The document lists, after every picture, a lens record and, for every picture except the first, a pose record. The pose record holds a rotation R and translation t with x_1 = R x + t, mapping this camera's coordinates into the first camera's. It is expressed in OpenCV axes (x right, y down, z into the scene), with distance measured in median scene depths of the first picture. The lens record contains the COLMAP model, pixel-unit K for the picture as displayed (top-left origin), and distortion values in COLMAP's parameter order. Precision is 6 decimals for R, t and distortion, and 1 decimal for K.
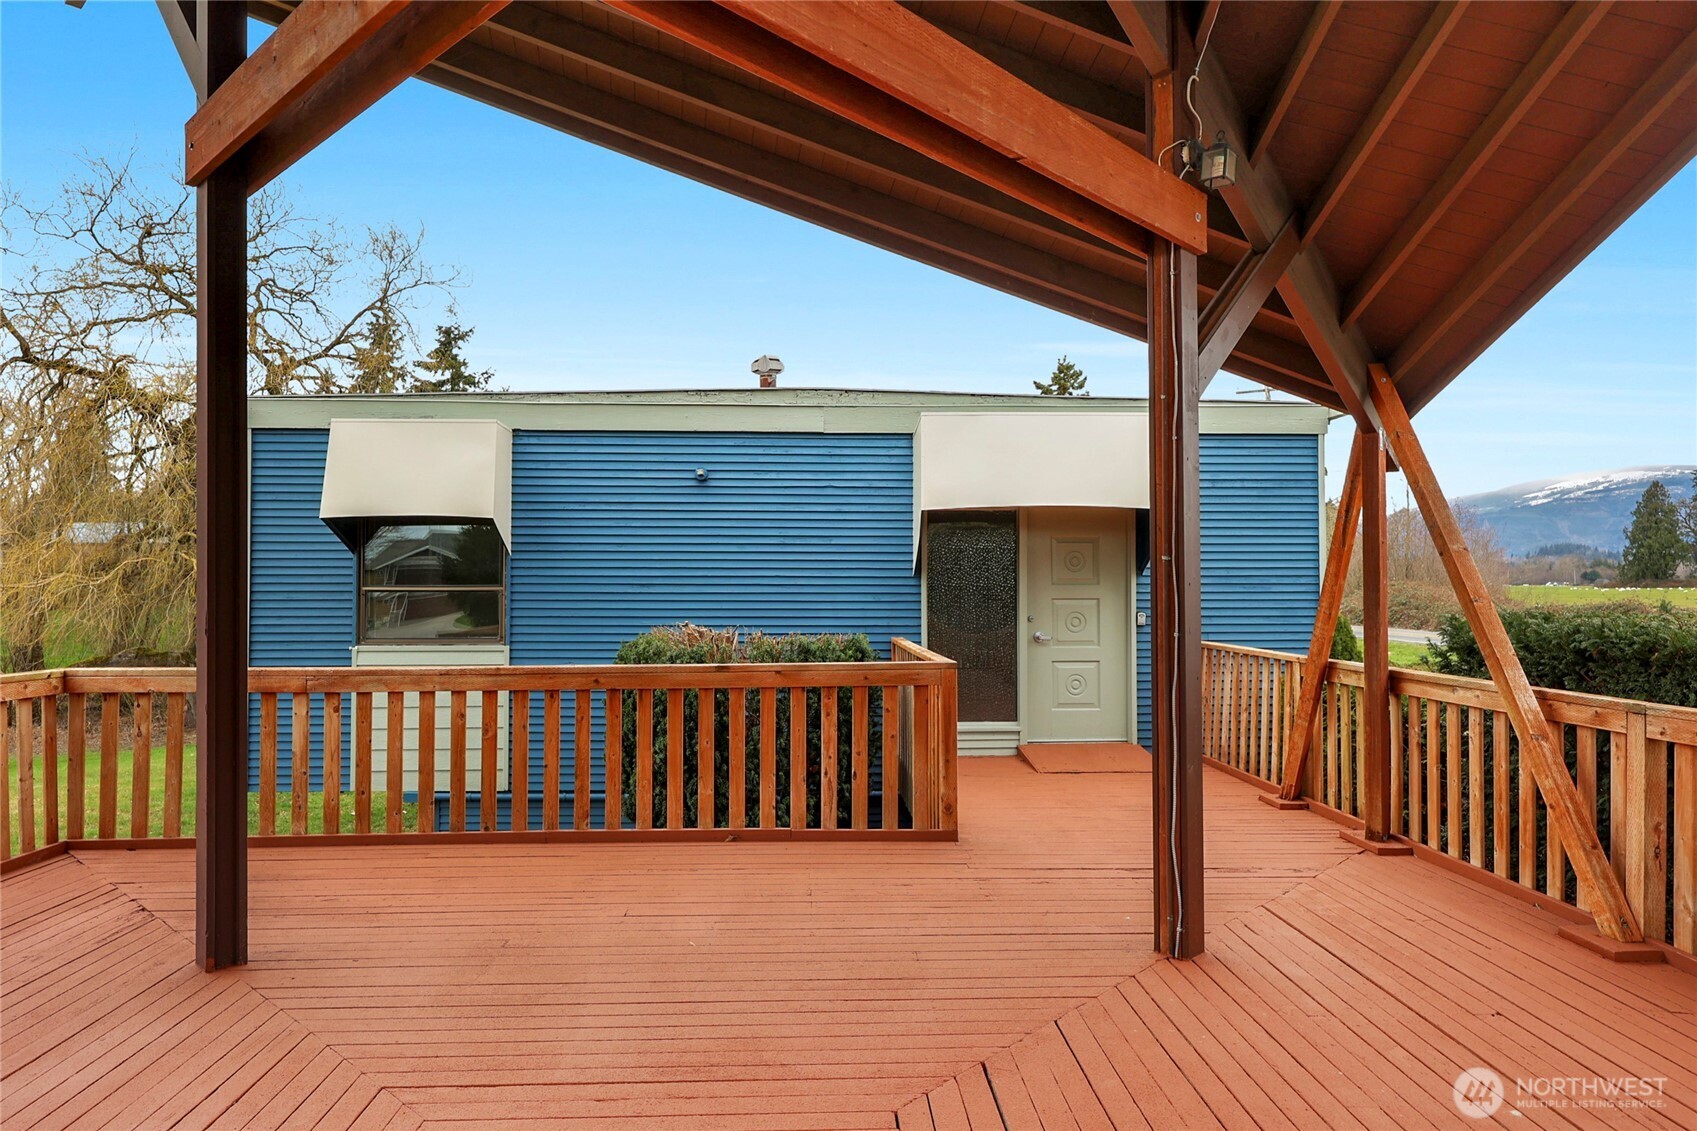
lens RADIAL K [[1057.6, 0, 841.8], [0, 1057.6, 565.6], [0, 0, 1]] dist [0.007439, 0.003291]
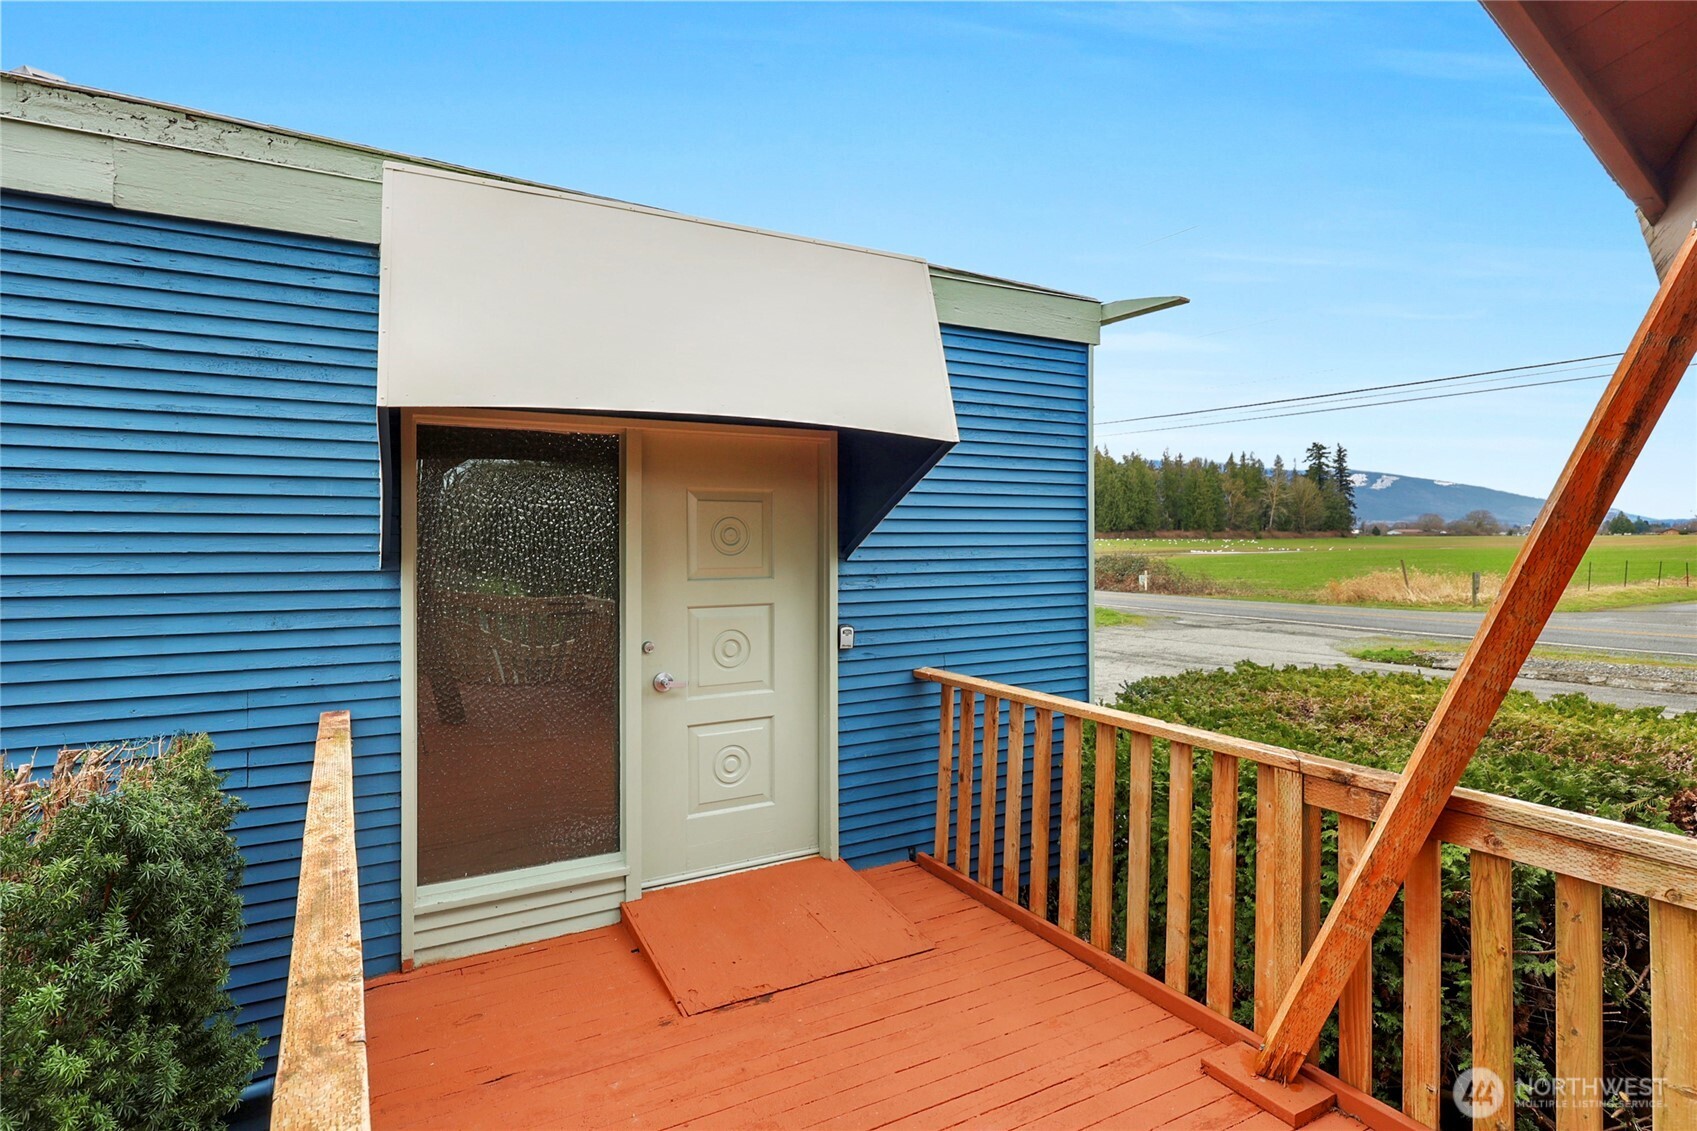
lens RADIAL K [[875.1, 0, 897.6], [0, 875.1, 538.2], [0, 0, 1]] dist [0.000357, -0.000018]
pose [[0.863581, -0.001836, 0.504206, 0.104700], [-0.007964, 0.999819, 0.017281, -0.016462], [-0.504147, -0.018939, 0.863410, 0.864464]]
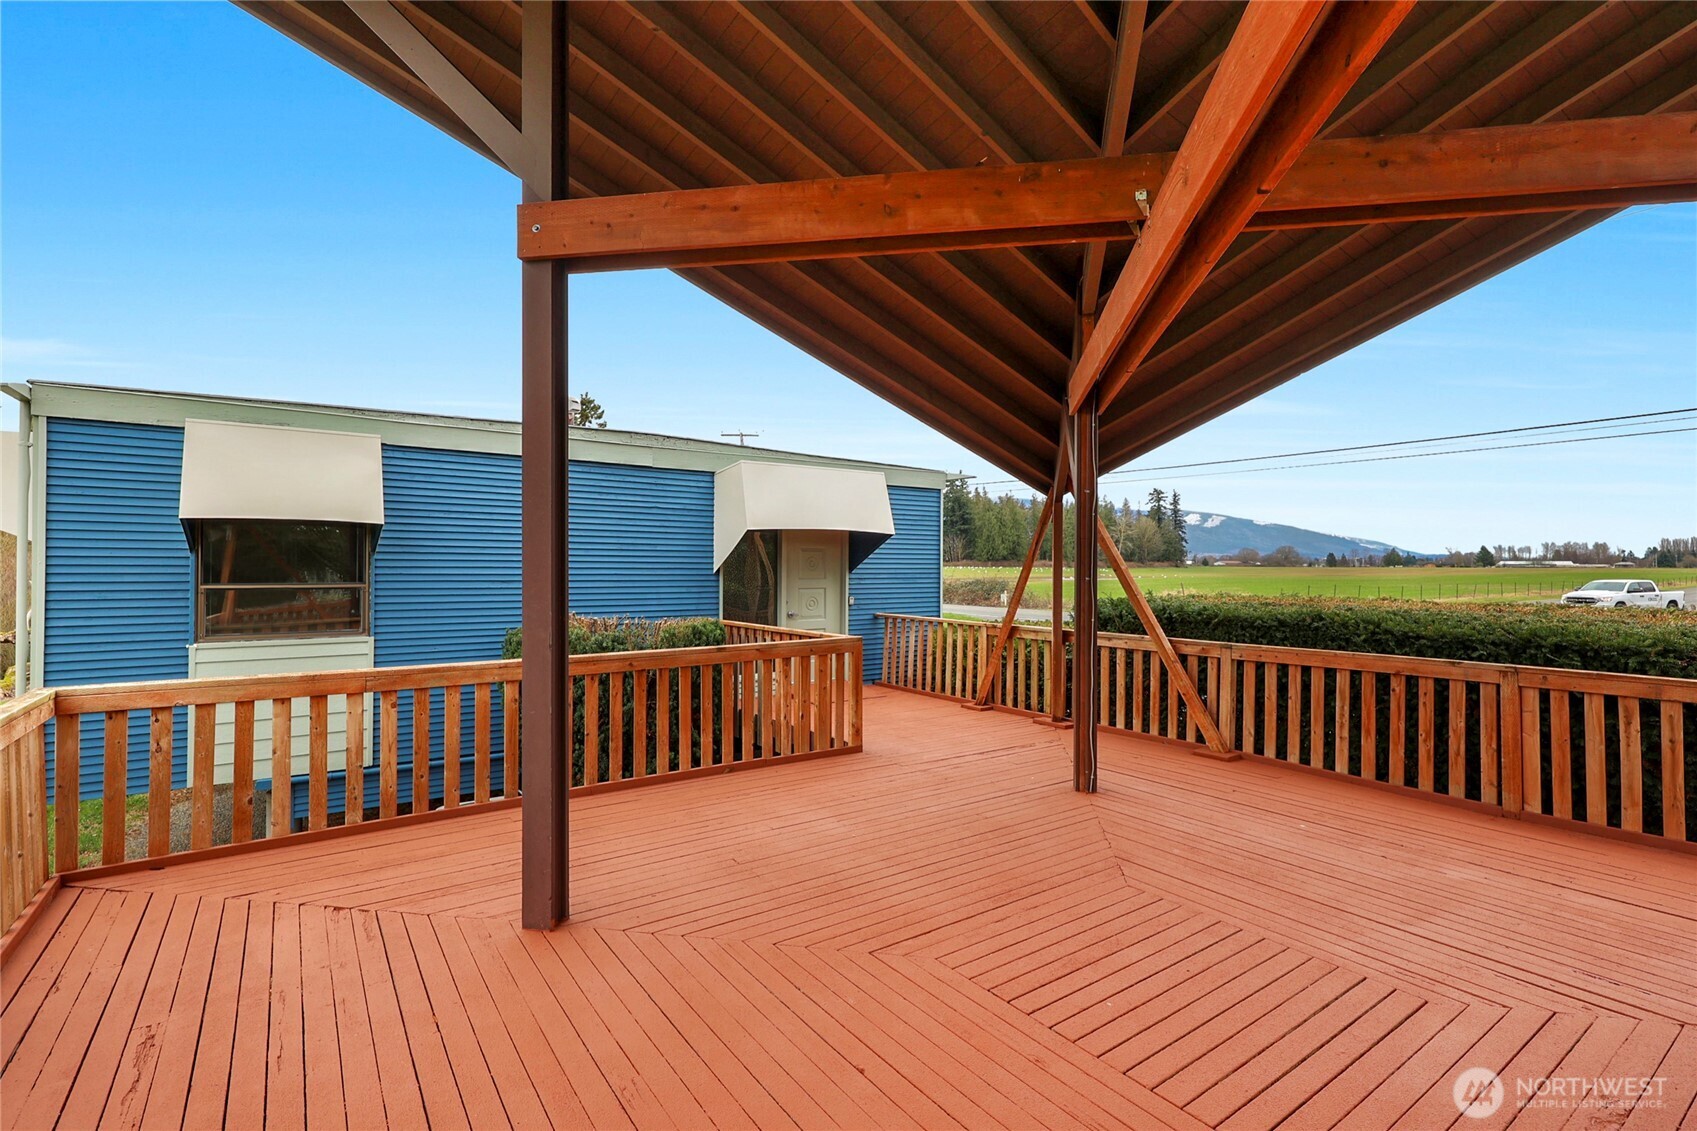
lens RADIAL K [[776.0, 0, 844.3], [0, 776.0, 558.9], [0, 0, 1]] dist [0.005658, 0.000647]
pose [[0.835812, 0.008253, 0.548954, -0.532415], [-0.015213, 0.999851, 0.008130, -0.031060], [-0.548806, -0.015147, 0.835813, 0.064374]]
